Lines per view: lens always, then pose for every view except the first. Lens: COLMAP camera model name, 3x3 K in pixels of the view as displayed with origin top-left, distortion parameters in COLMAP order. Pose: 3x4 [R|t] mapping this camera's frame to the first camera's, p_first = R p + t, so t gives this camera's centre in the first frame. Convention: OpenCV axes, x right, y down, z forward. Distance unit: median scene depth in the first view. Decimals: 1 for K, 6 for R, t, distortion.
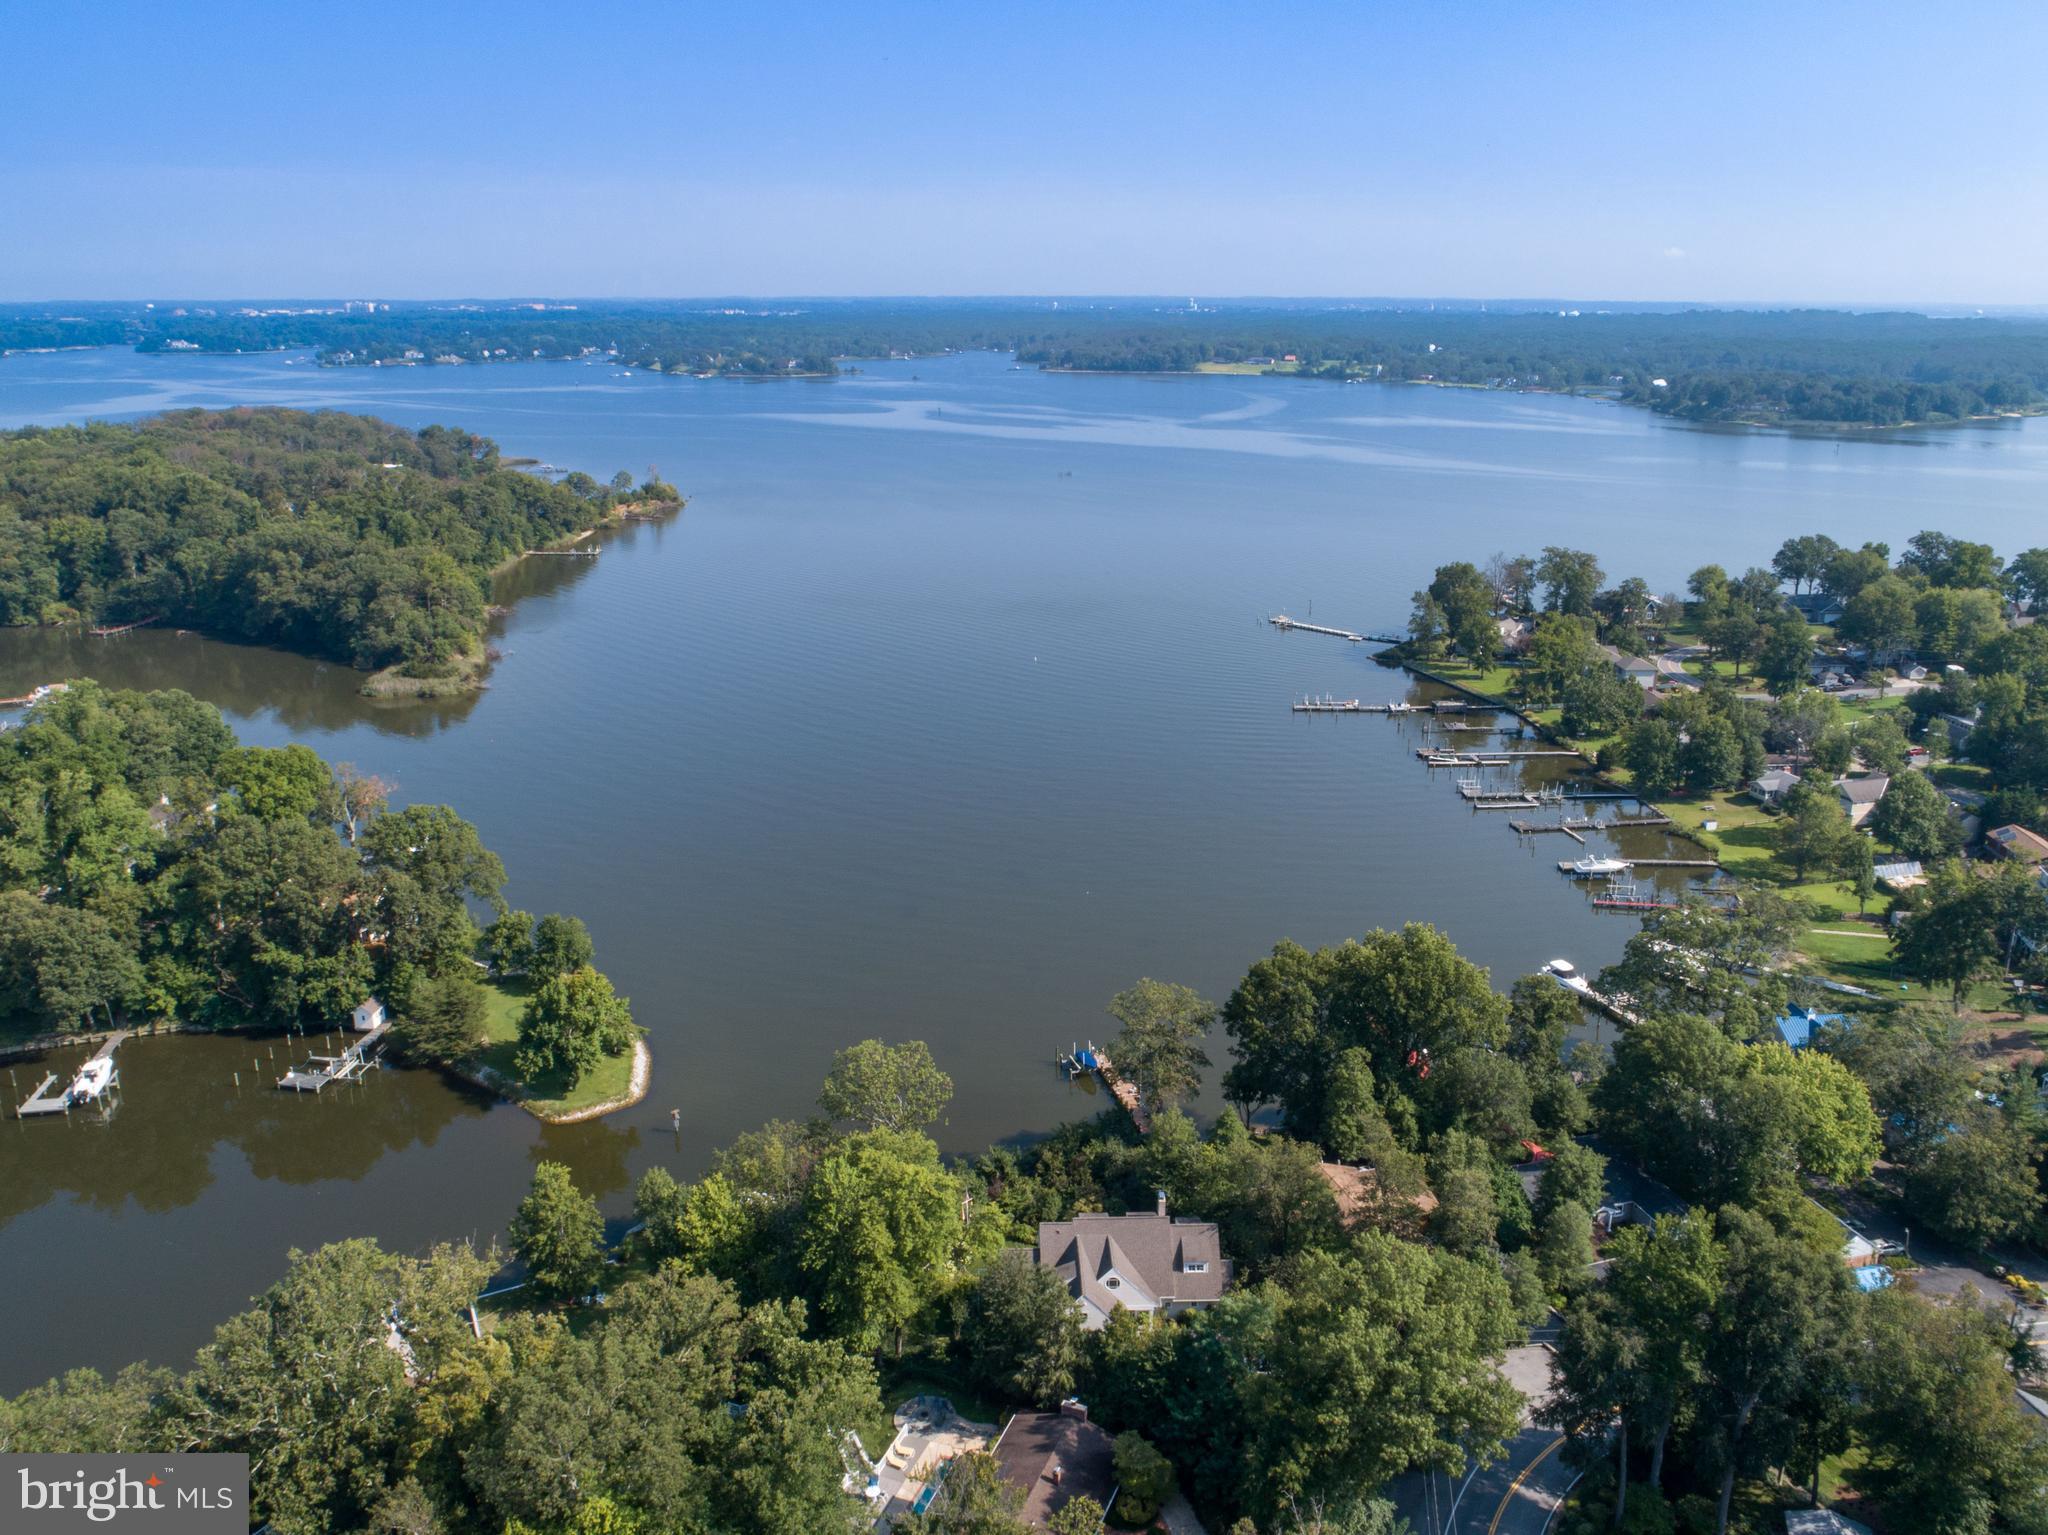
lens RADIAL K [[1555.1, 0, 1028.9], [0, 1555.1, 774.9], [0, 0, 1]] dist [-0.022328, 0.011859]
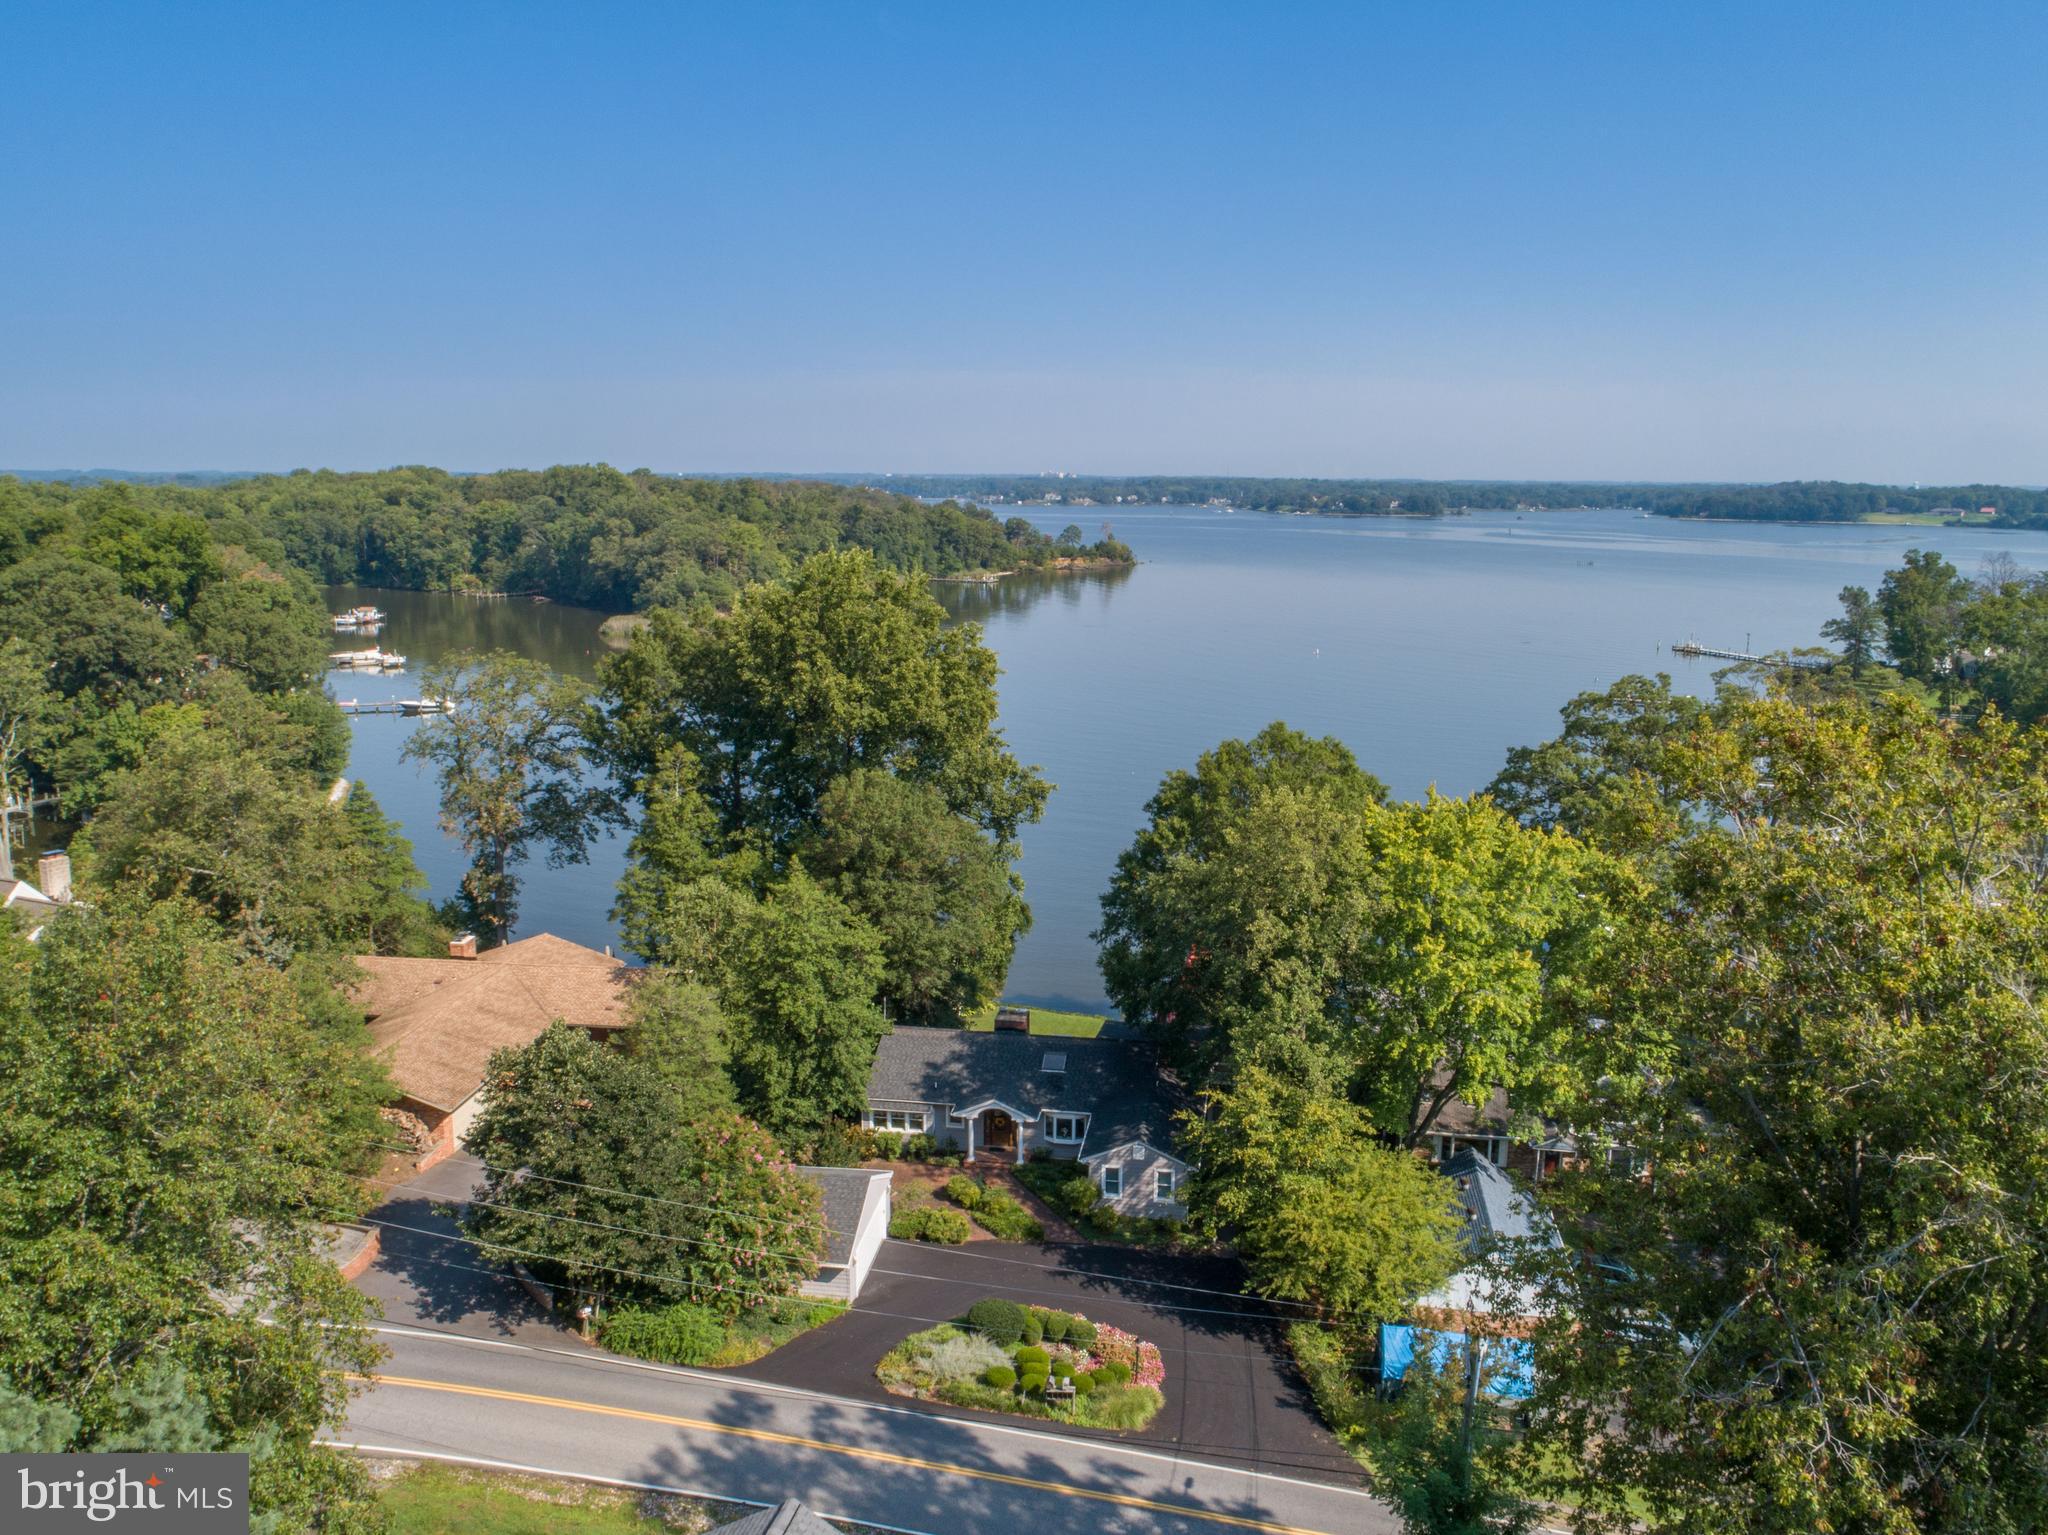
lens RADIAL K [[1555.1, 0, 1028.9], [0, 1555.1, 774.9], [0, 0, 1]] dist [-0.022328, 0.011859]
pose [[0.911180, 0.085068, -0.403130, 0.180969], [-0.131140, 0.987447, -0.088040, 0.073089], [0.390580, 0.133087, 0.910898, 0.188612]]
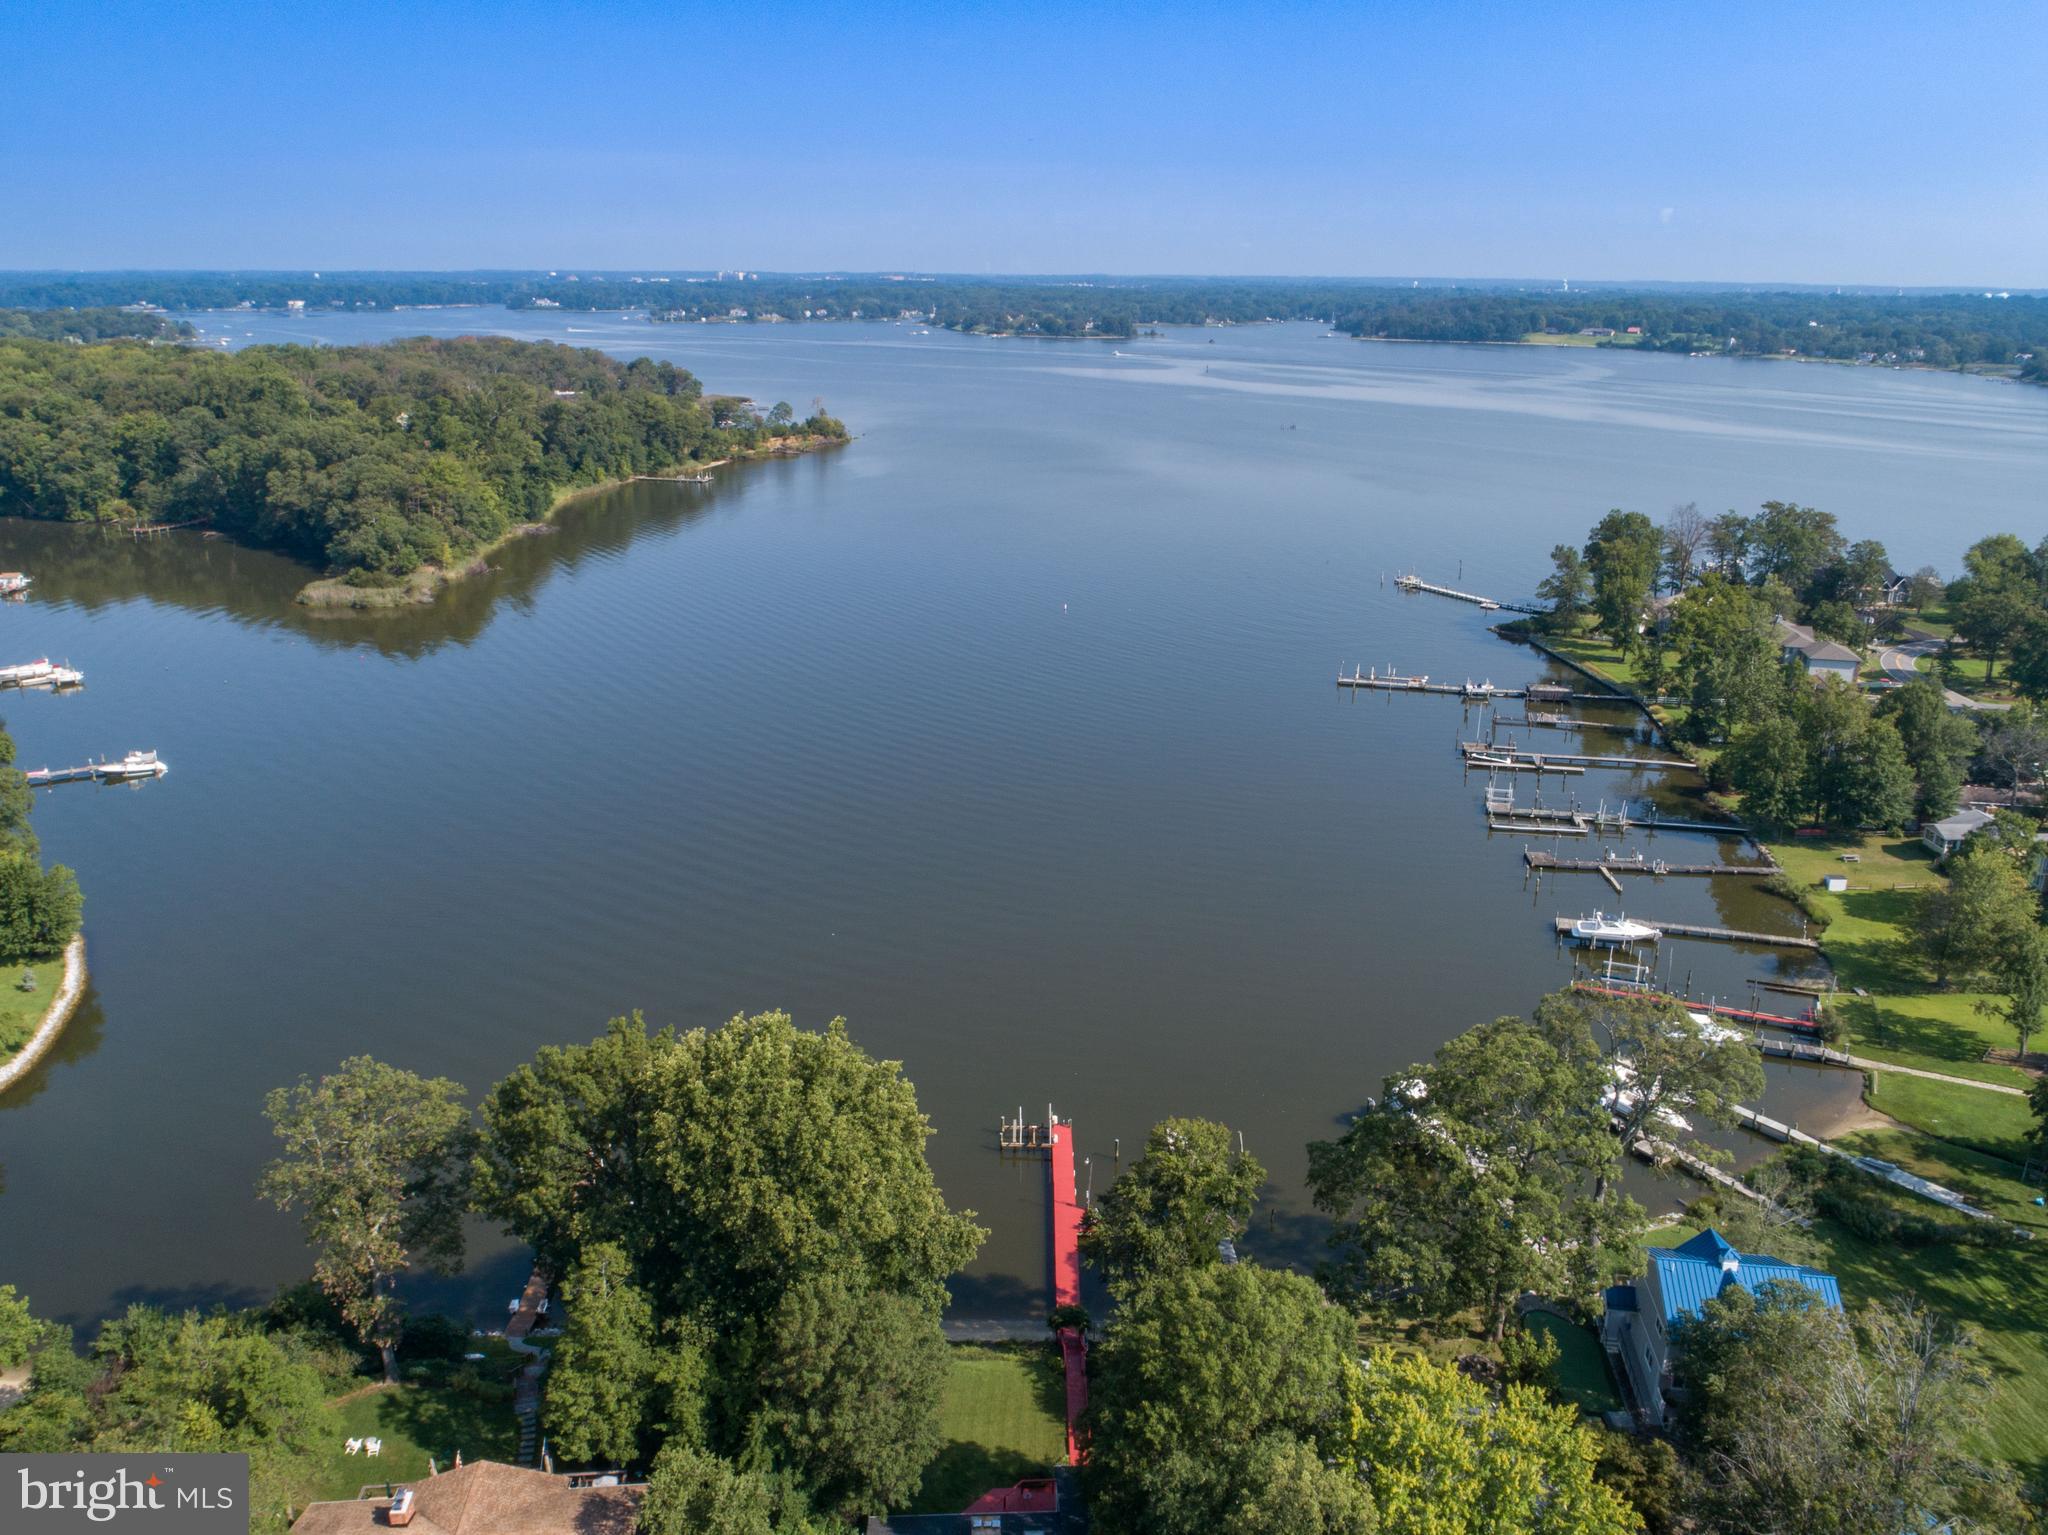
lens RADIAL K [[1555.1, 0, 1028.9], [0, 1555.1, 774.9], [0, 0, 1]] dist [-0.022328, 0.011859]
pose [[0.974293, 0.077143, -0.211664, 0.149711], [-0.074942, 0.997018, 0.018414, 0.000046], [0.212454, -0.002078, 0.977169, 0.177783]]
